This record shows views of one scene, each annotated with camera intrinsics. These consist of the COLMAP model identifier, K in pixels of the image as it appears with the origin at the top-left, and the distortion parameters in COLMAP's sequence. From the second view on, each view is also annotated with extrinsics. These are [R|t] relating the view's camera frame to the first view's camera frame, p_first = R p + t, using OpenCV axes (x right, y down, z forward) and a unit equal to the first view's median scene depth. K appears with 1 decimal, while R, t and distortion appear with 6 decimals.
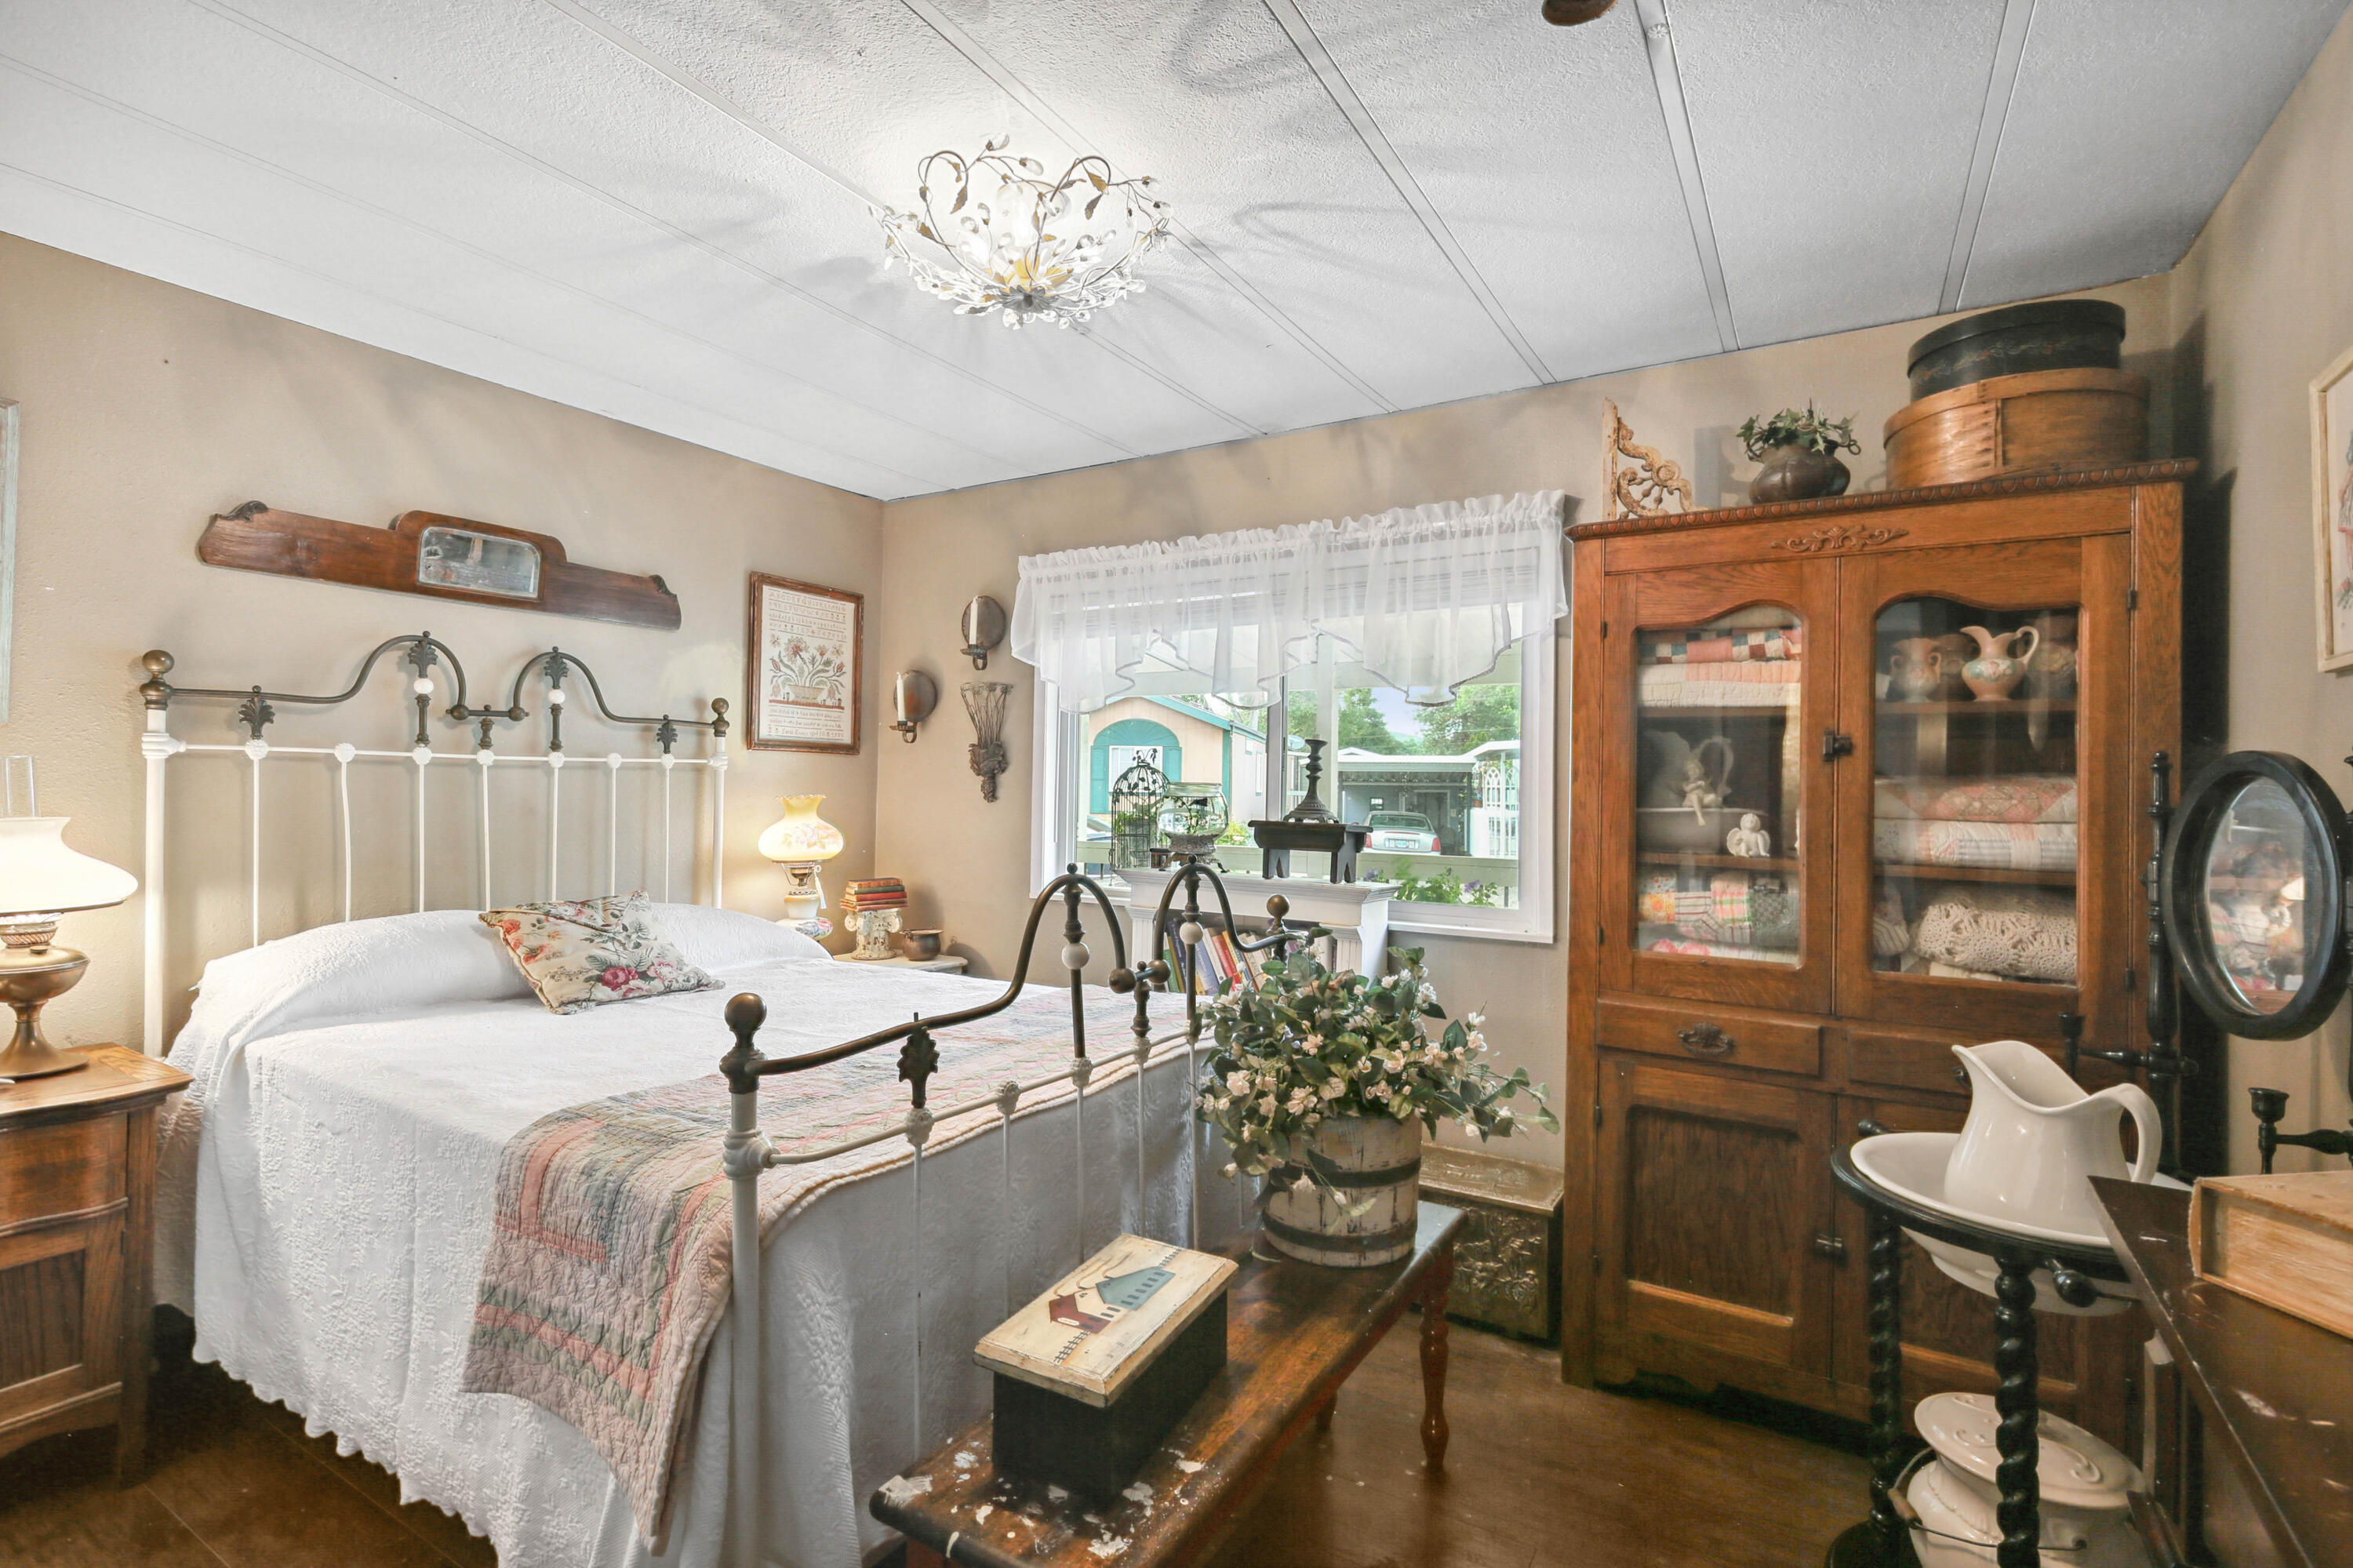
lens RADIAL K [[1092.3, 0, 1173.8], [0, 1092.3, 753.6], [0, 0, 1]] dist [-0.001942, -0.000594]
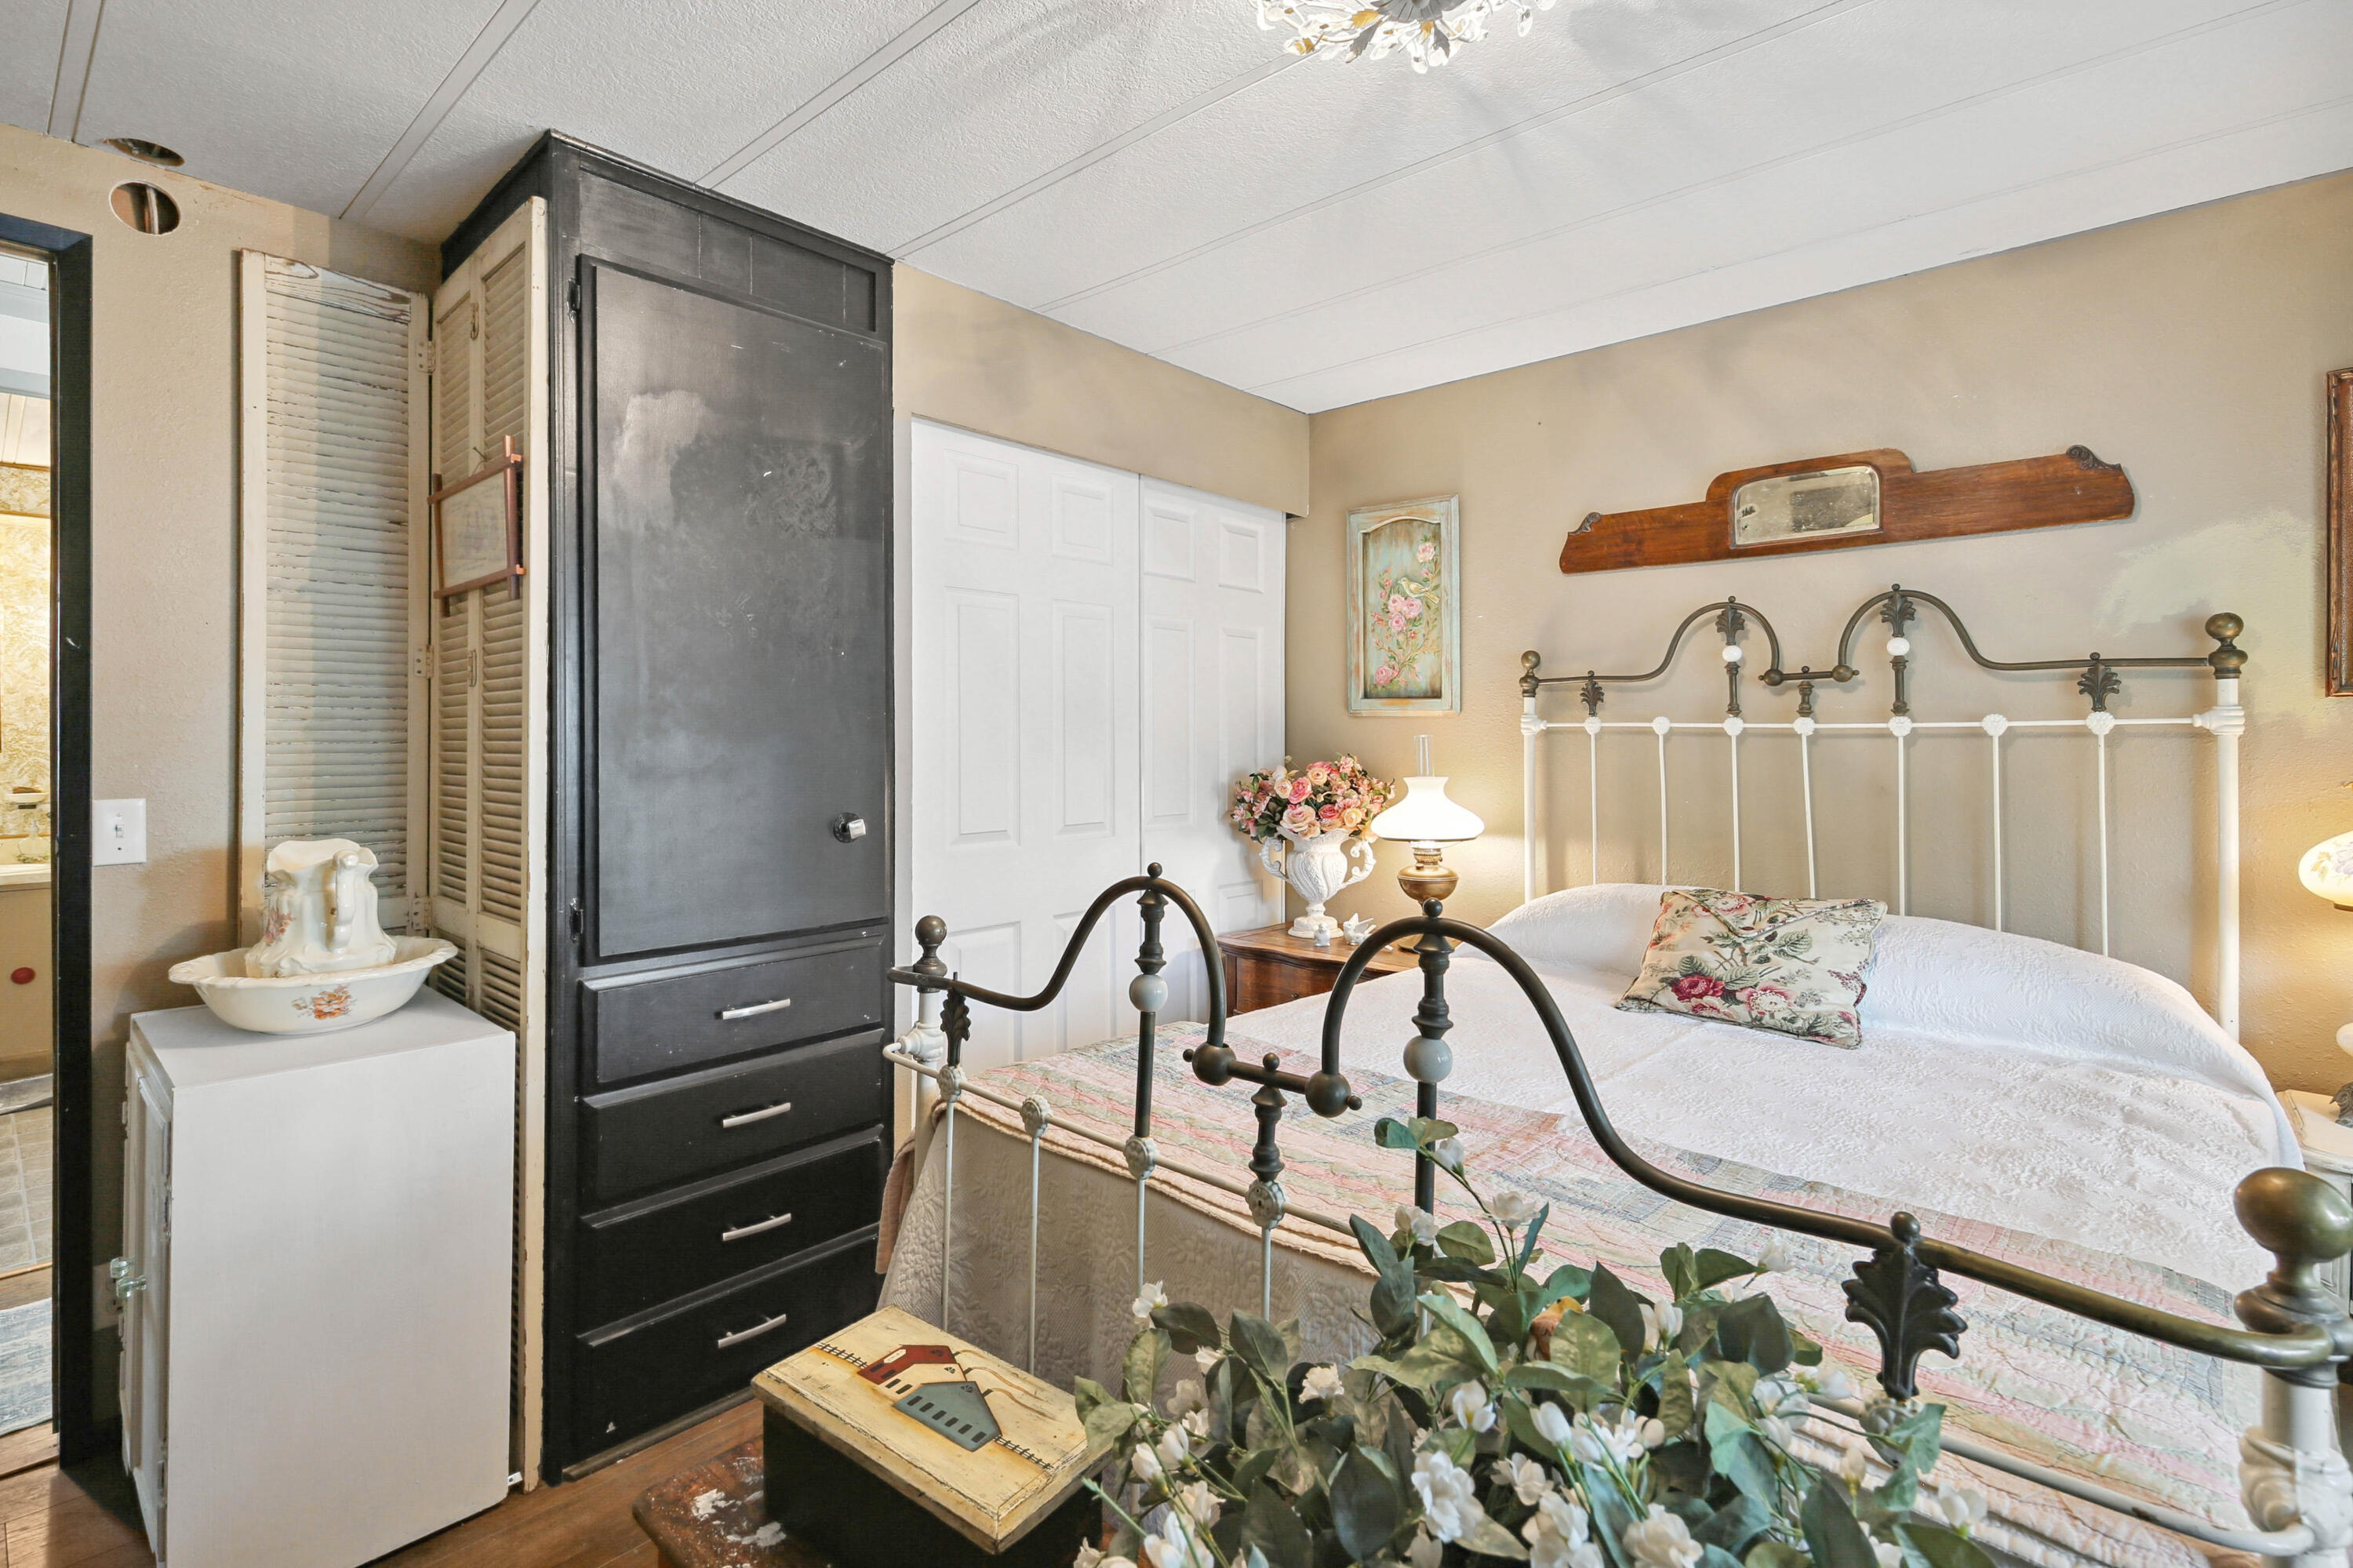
lens RADIAL K [[1111.7, 0, 1133.7], [0, 1111.7, 721.1], [0, 0, 1]] dist [0.002227, 0.000459]
pose [[-0.216281, -0.029008, -0.975900, 0.405864], [0.020914, 0.999192, -0.034335, 0.021335], [0.976107, -0.027836, -0.215499, 0.748271]]
